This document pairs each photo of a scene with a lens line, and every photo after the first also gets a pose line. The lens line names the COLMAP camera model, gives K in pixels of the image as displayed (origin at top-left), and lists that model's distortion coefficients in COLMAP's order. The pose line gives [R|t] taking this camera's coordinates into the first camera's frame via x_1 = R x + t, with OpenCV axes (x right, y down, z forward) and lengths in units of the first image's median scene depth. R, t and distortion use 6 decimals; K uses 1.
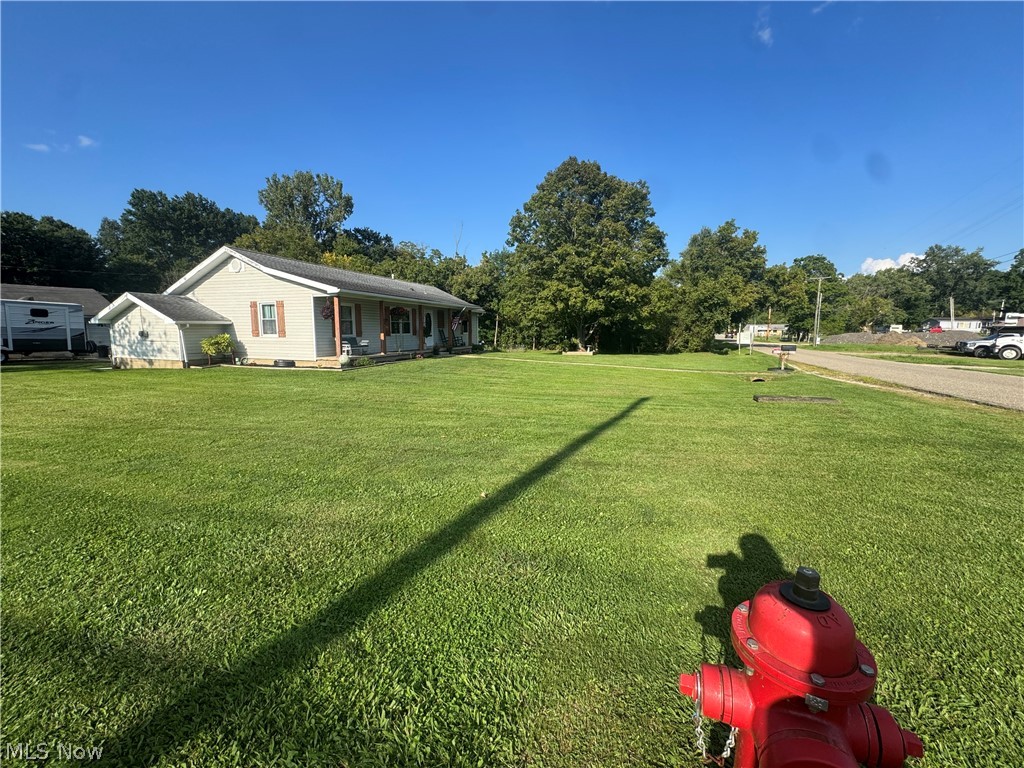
lens RADIAL K [[410.9, 0, 512.0], [0, 410.9, 385.8], [0, 0, 1]] dist [-0.003312, 0.000301]
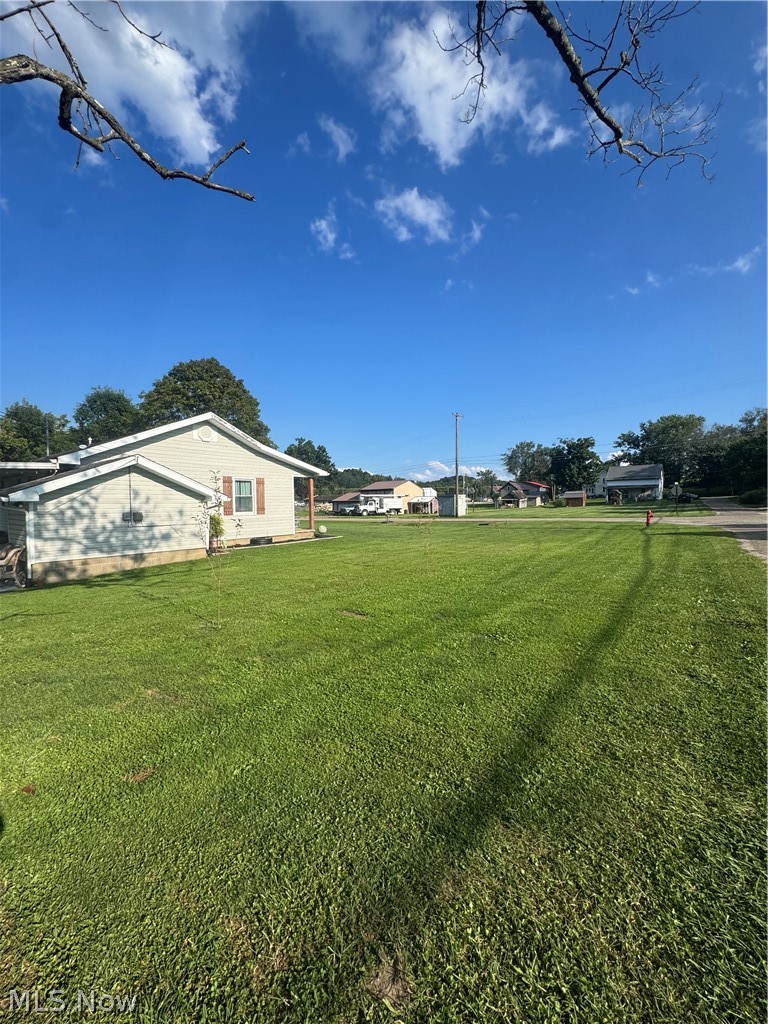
lens RADIAL K [[421.2, 0, 384.0], [0, 421.2, 512.0], [0, 0, 1]] dist [0.000166, 0.000046]
pose [[0.285629, -0.026115, 0.957984, -1.417214], [0.132679, 0.991080, -0.012541, -0.070381], [-0.949111, 0.130687, 0.286546, 0.420707]]
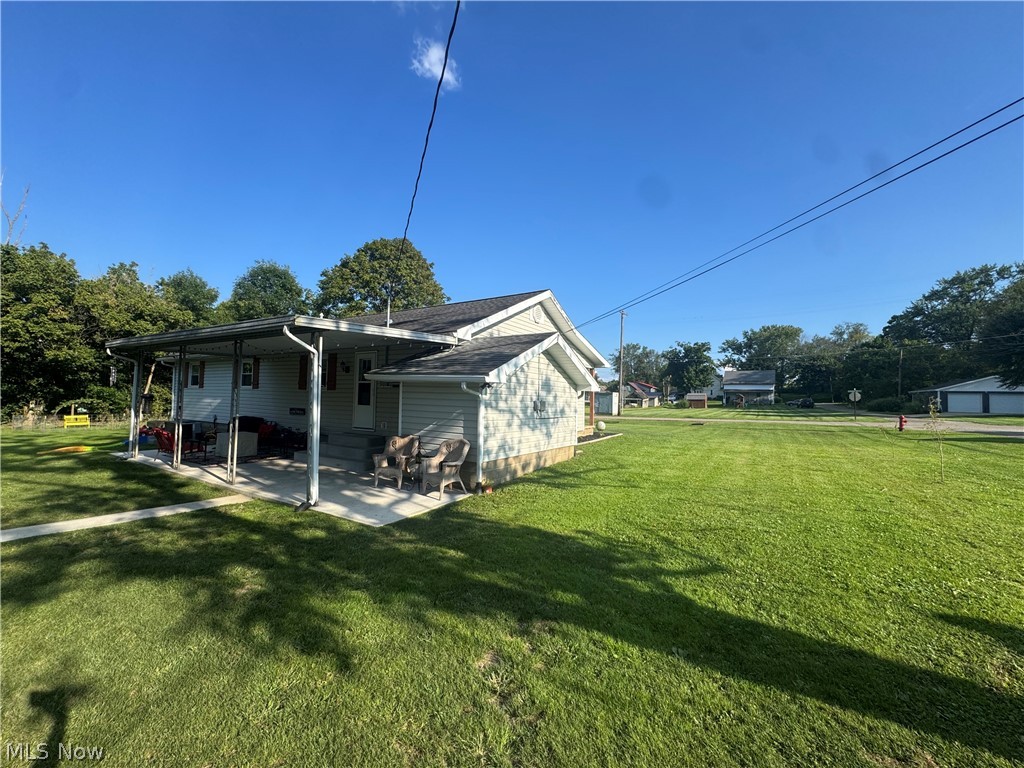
lens RADIAL K [[421.2, 0, 508.0], [0, 421.2, 376.0], [0, 0, 1]] dist [0.000166, 0.000046]
pose [[0.200987, 0.059300, 0.977797, -1.464113], [0.101322, 0.991554, -0.080961, -0.100625], [-0.974340, 0.115345, 0.193281, 0.928492]]
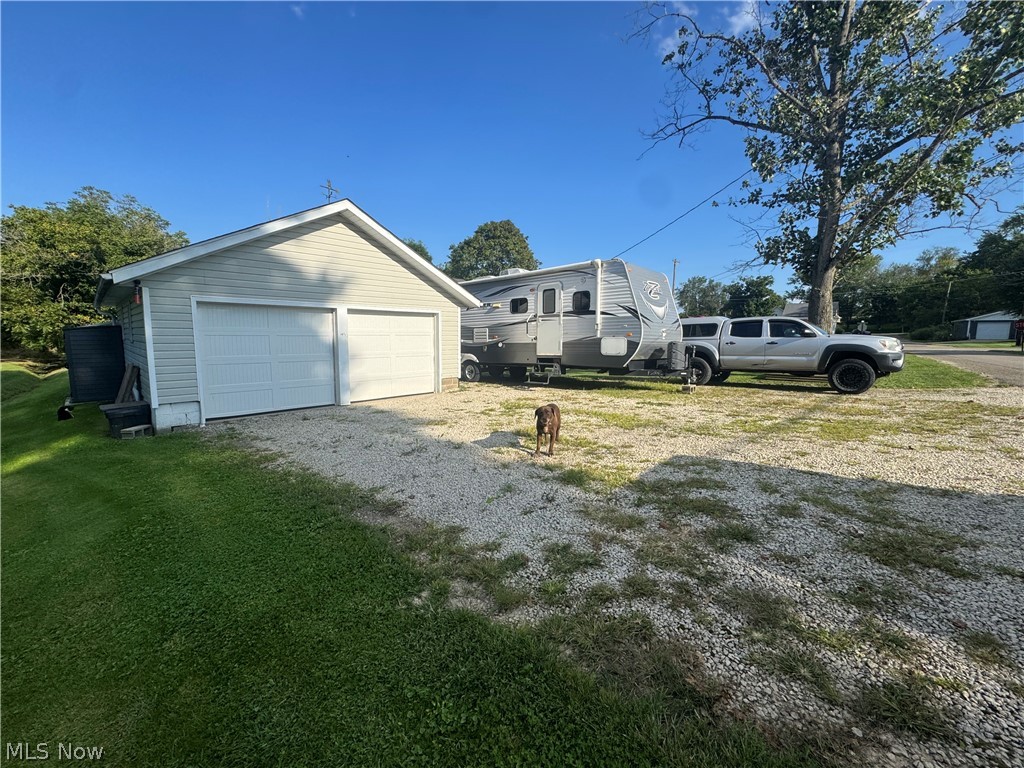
lens RADIAL K [[421.2, 0, 508.0], [0, 421.2, 376.0], [0, 0, 1]] dist [0.000166, 0.000046]
pose [[0.340715, -0.090526, 0.935798, -2.349189], [0.113048, 0.992077, 0.054811, -0.088700], [-0.933345, 0.087116, 0.348249, 0.837531]]
